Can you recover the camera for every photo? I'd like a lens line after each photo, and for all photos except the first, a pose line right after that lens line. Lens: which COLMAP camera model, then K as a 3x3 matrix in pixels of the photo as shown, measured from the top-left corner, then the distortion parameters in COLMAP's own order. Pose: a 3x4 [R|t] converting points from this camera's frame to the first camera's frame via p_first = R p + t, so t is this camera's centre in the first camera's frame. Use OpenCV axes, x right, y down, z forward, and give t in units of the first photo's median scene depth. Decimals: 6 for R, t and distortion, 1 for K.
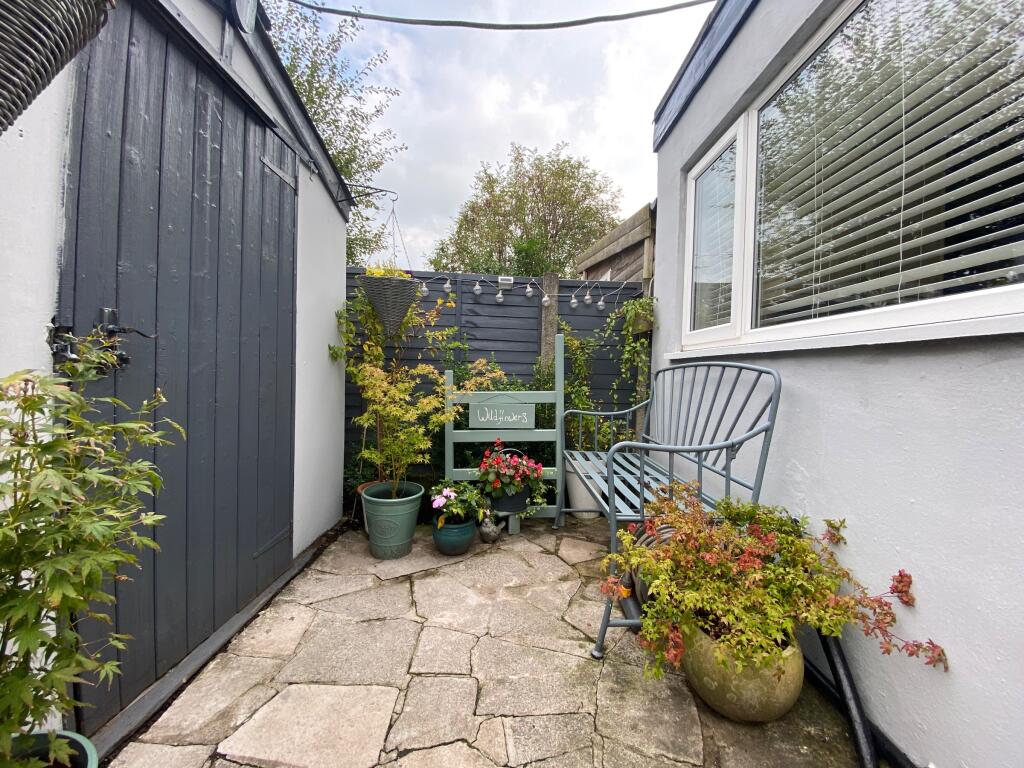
lens RADIAL K [[413.7, 0, 521.4], [0, 413.7, 381.2], [0, 0, 1]] dist [-0.006399, -0.009115]
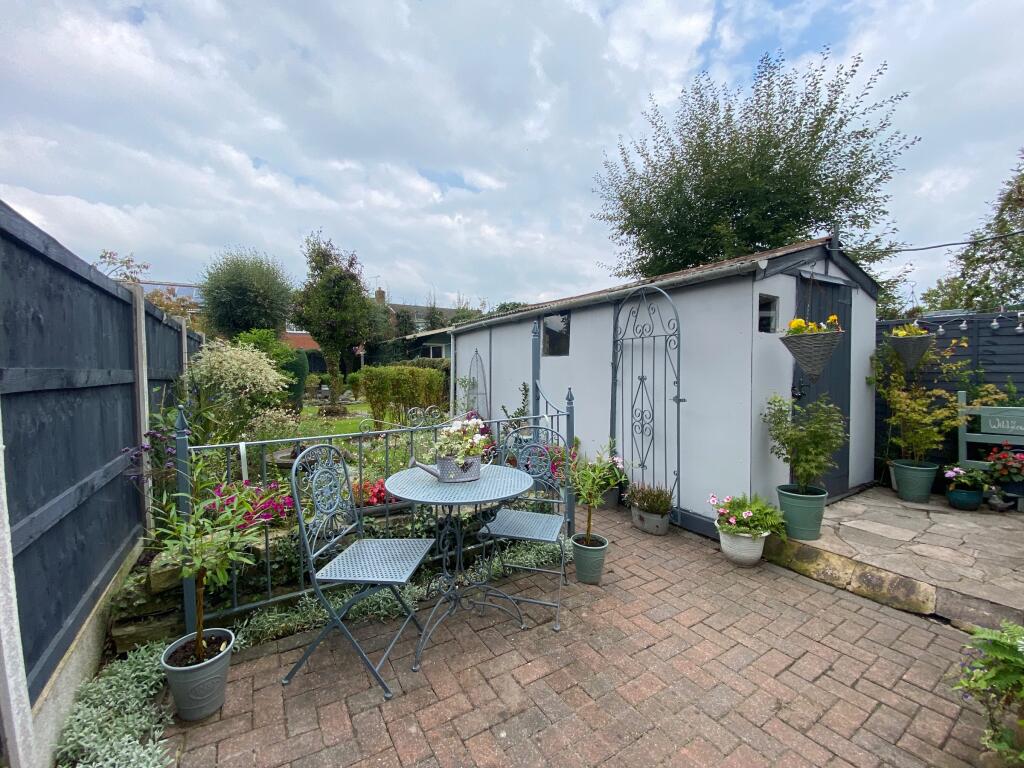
lens RADIAL K [[413.7, 0, 516.2], [0, 413.7, 381.4], [0, 0, 1]] dist [-0.006399, -0.009115]
pose [[0.486021, -0.007761, -0.873913, 0.338466], [0.009221, 0.999950, -0.003752, -0.076410], [0.873899, -0.006235, 0.486068, -1.165139]]
